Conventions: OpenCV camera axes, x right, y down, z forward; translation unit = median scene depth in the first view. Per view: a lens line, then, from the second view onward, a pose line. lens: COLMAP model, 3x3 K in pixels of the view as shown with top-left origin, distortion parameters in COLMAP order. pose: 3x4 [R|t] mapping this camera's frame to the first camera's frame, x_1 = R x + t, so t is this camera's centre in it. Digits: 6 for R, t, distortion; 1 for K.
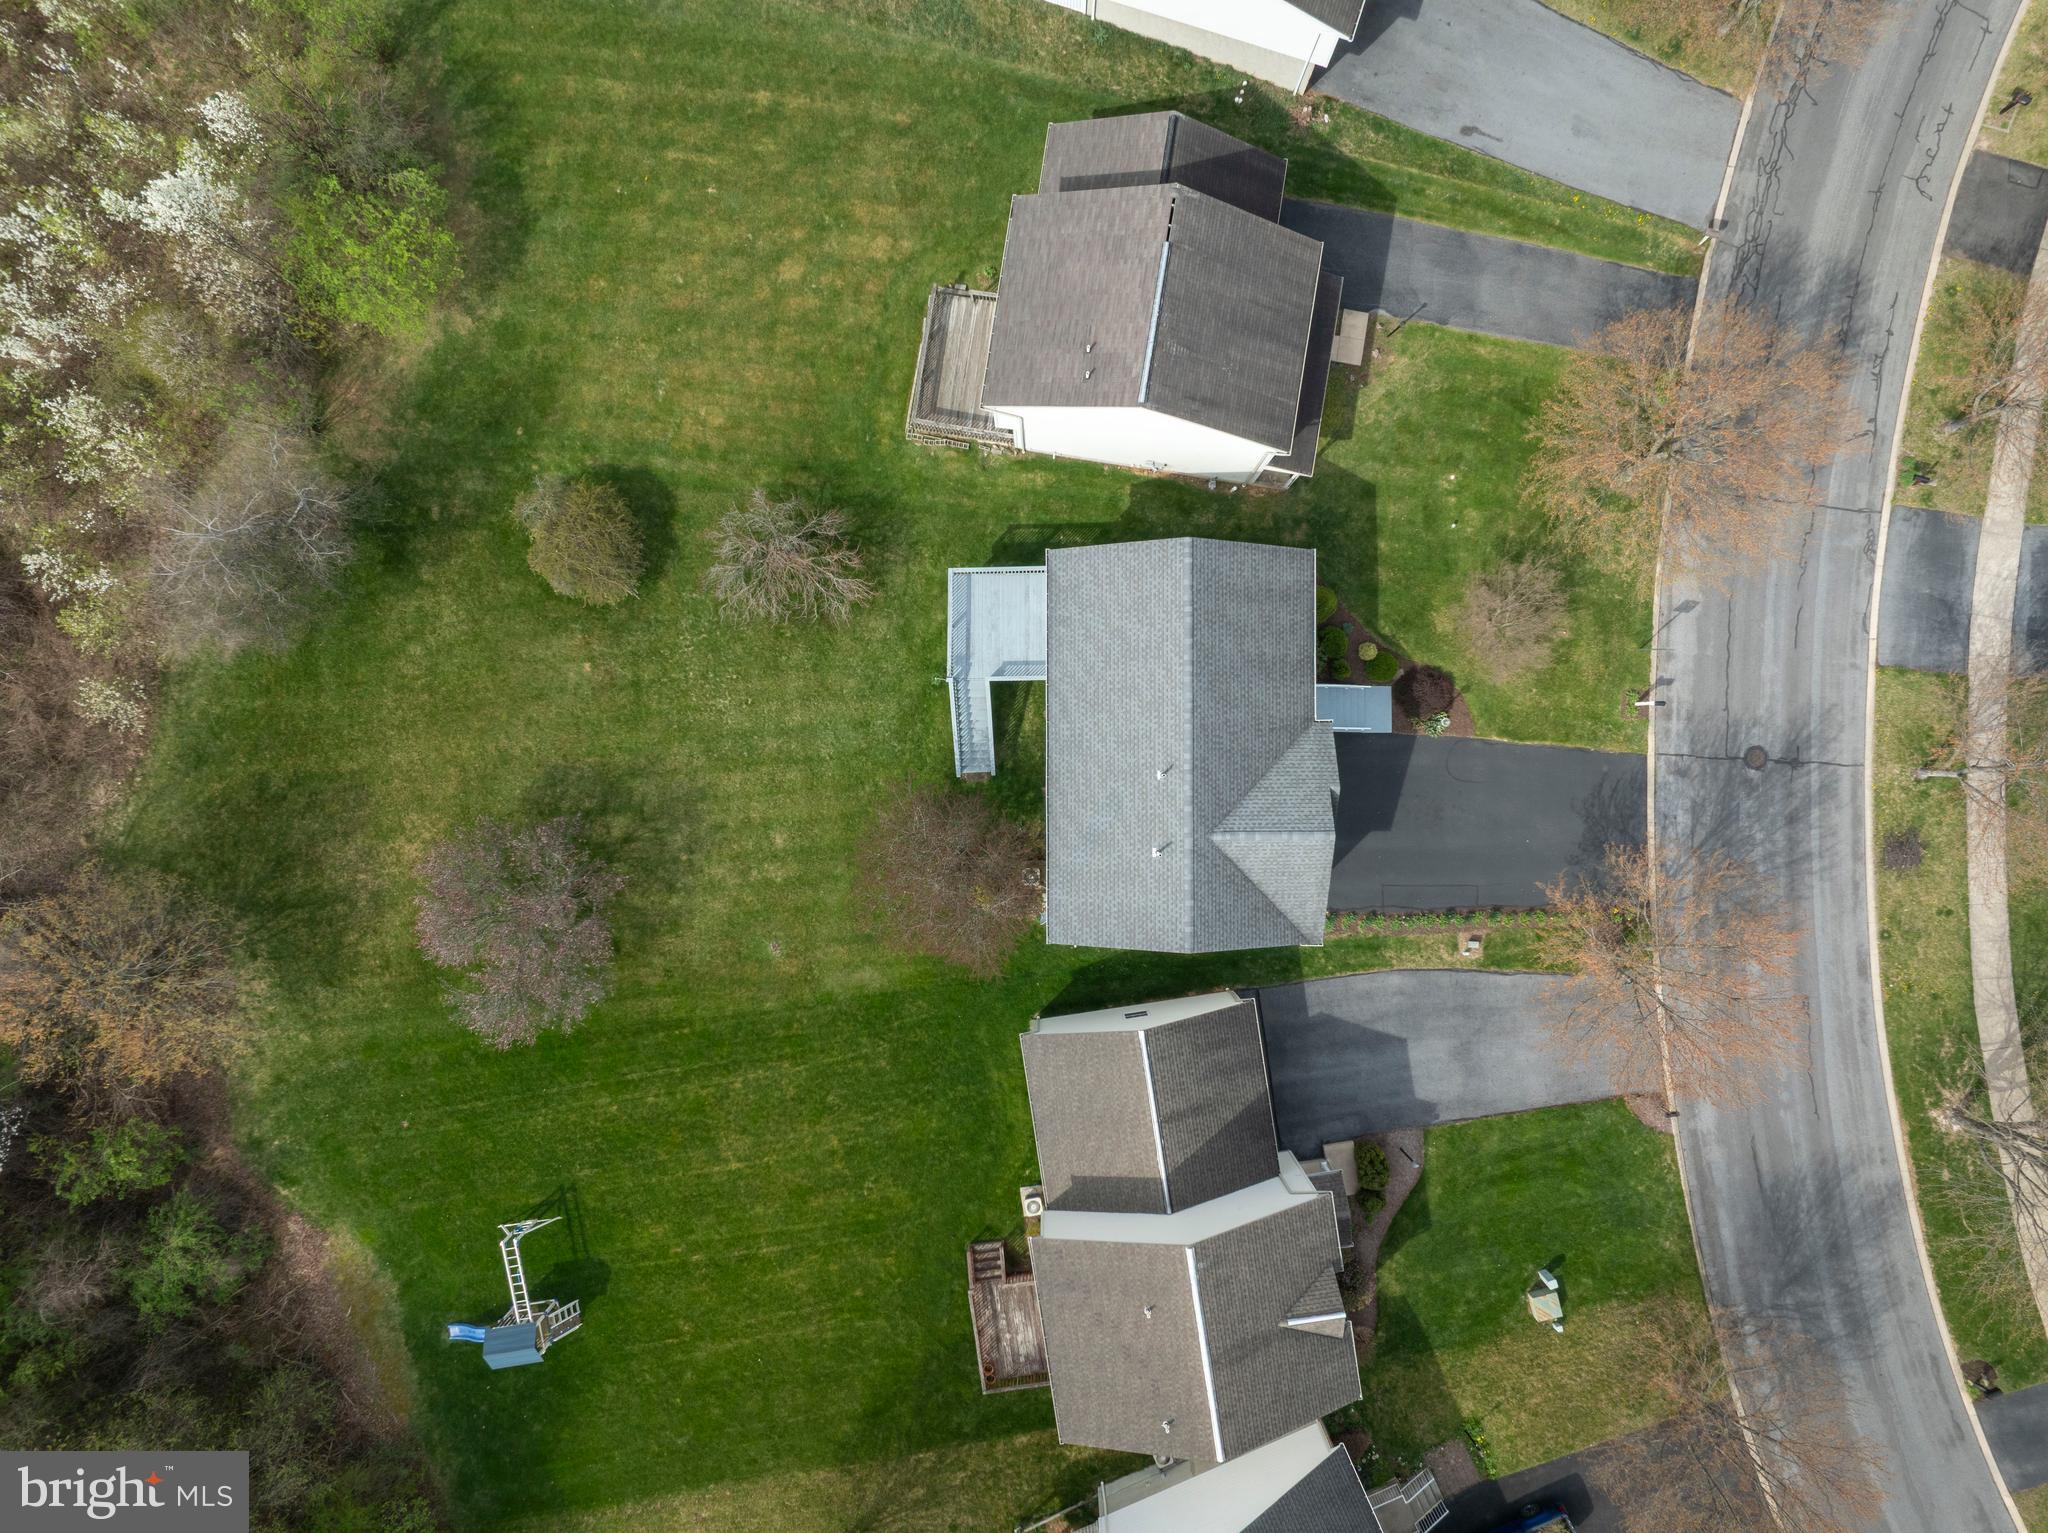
lens RADIAL K [[1446.1, 0, 1029.5], [0, 1446.1, 765.1], [0, 0, 1]] dist [-0.040922, 0.003947]
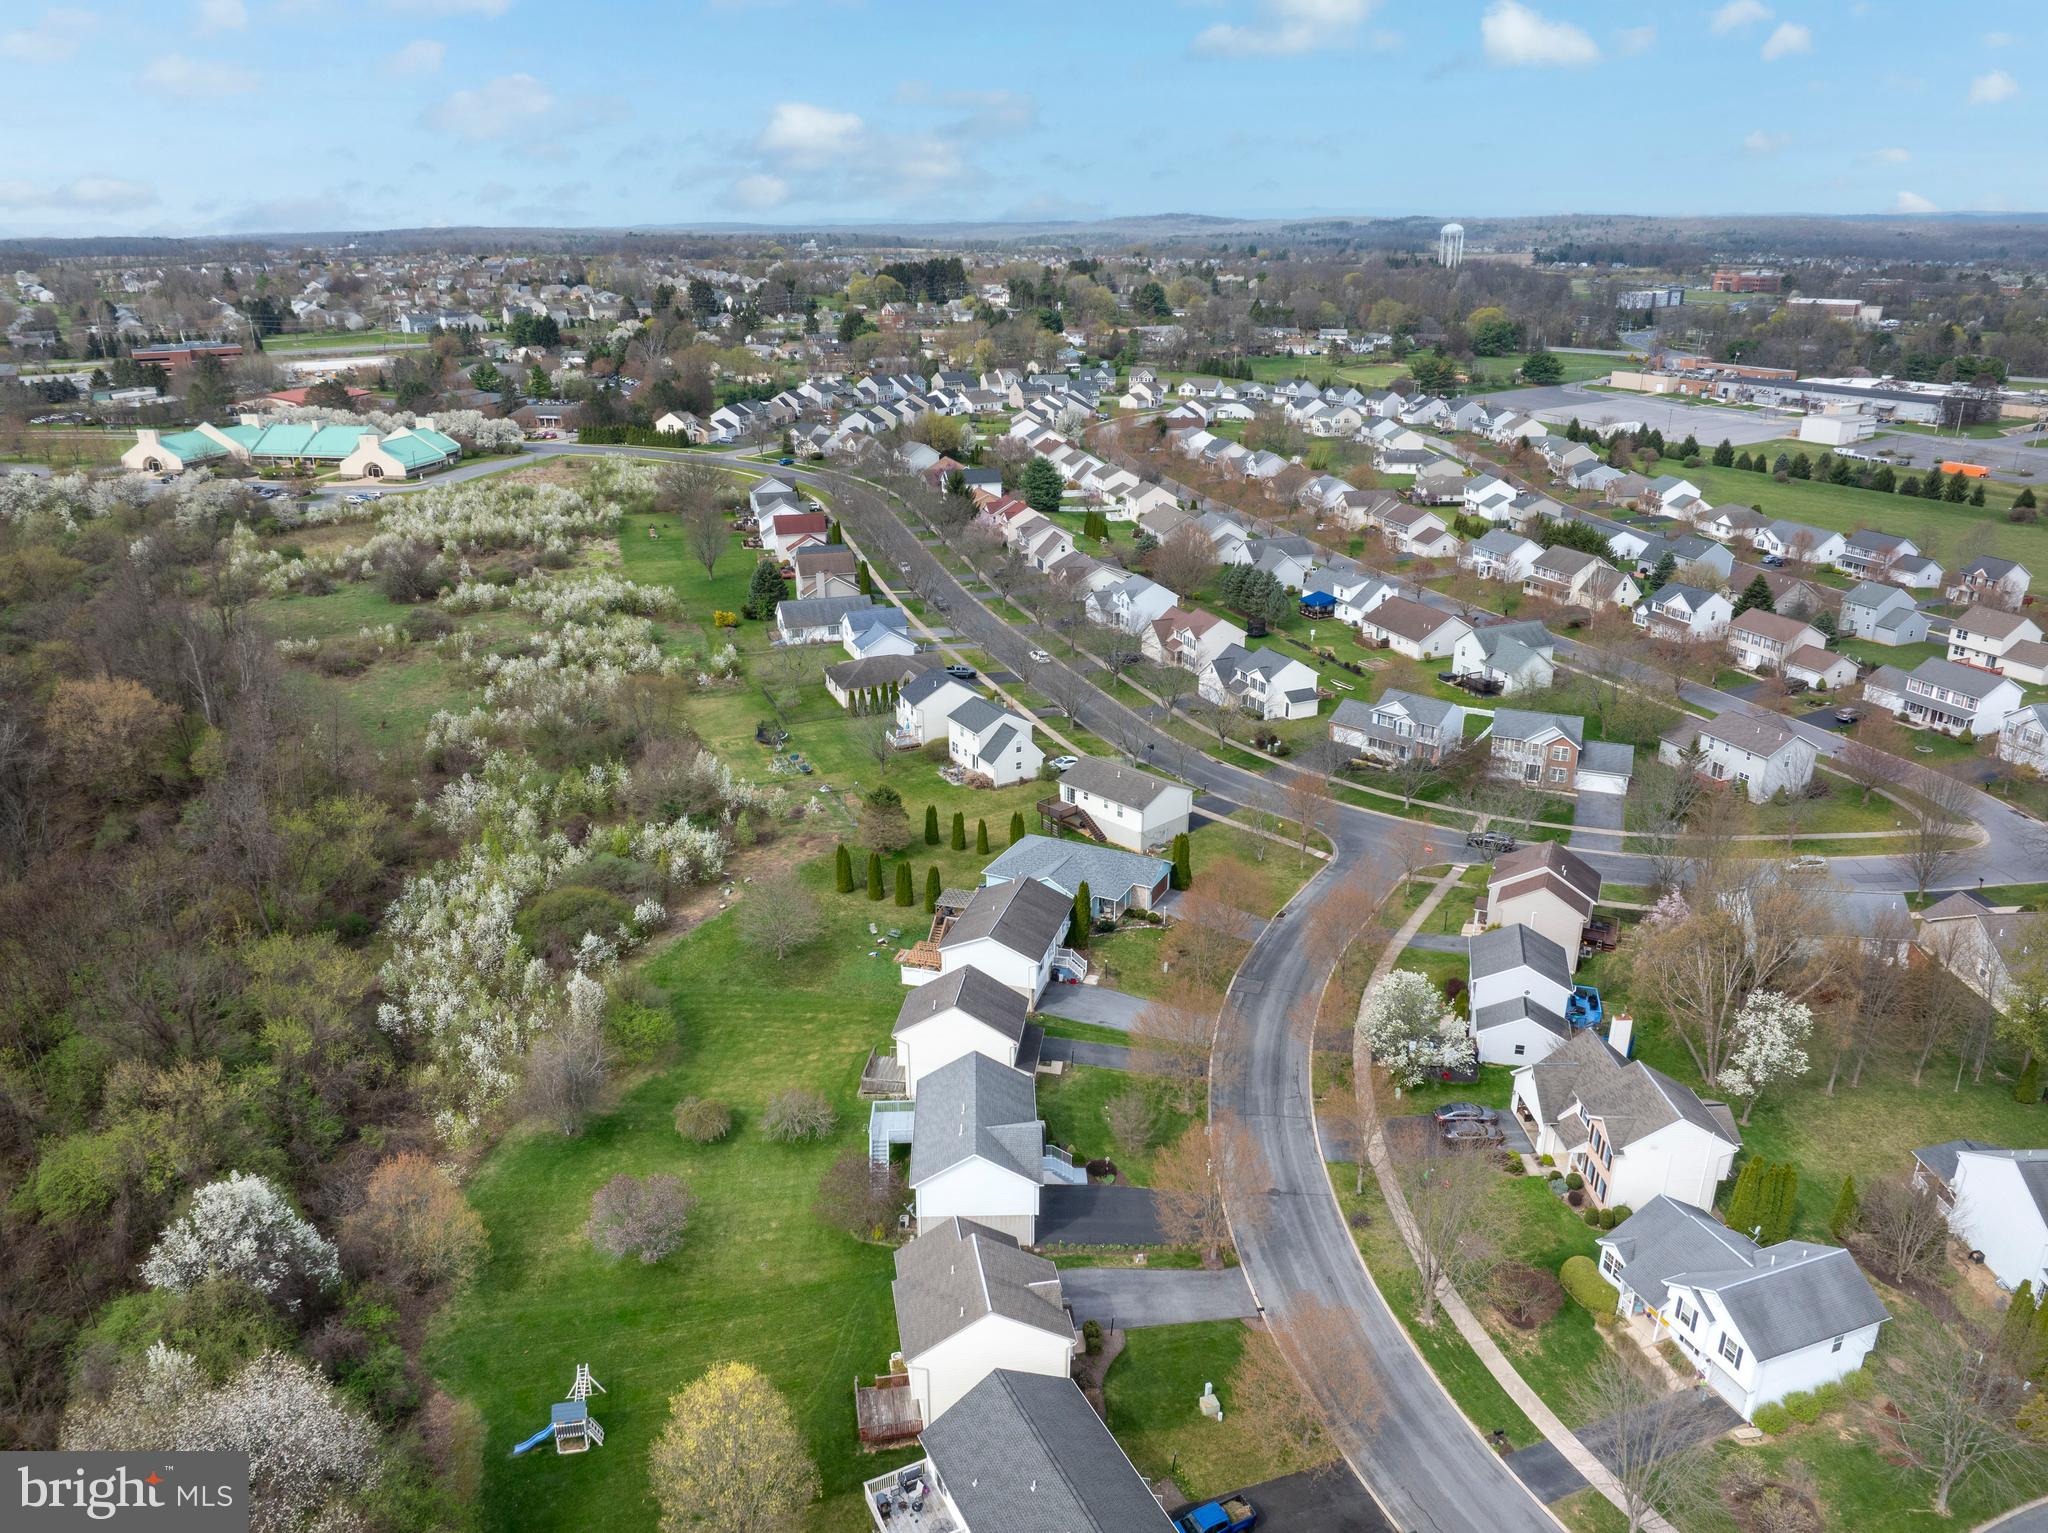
lens RADIAL K [[1446.1, 0, 1014.6], [0, 1446.1, 760.1], [0, 0, 1]] dist [-0.040922, 0.003947]
pose [[0.999711, 0.003231, 0.023839, 0.098728], [0.021166, 0.352855, -0.935439, 1.633992], [-0.011435, 0.935672, 0.352685, -0.255964]]
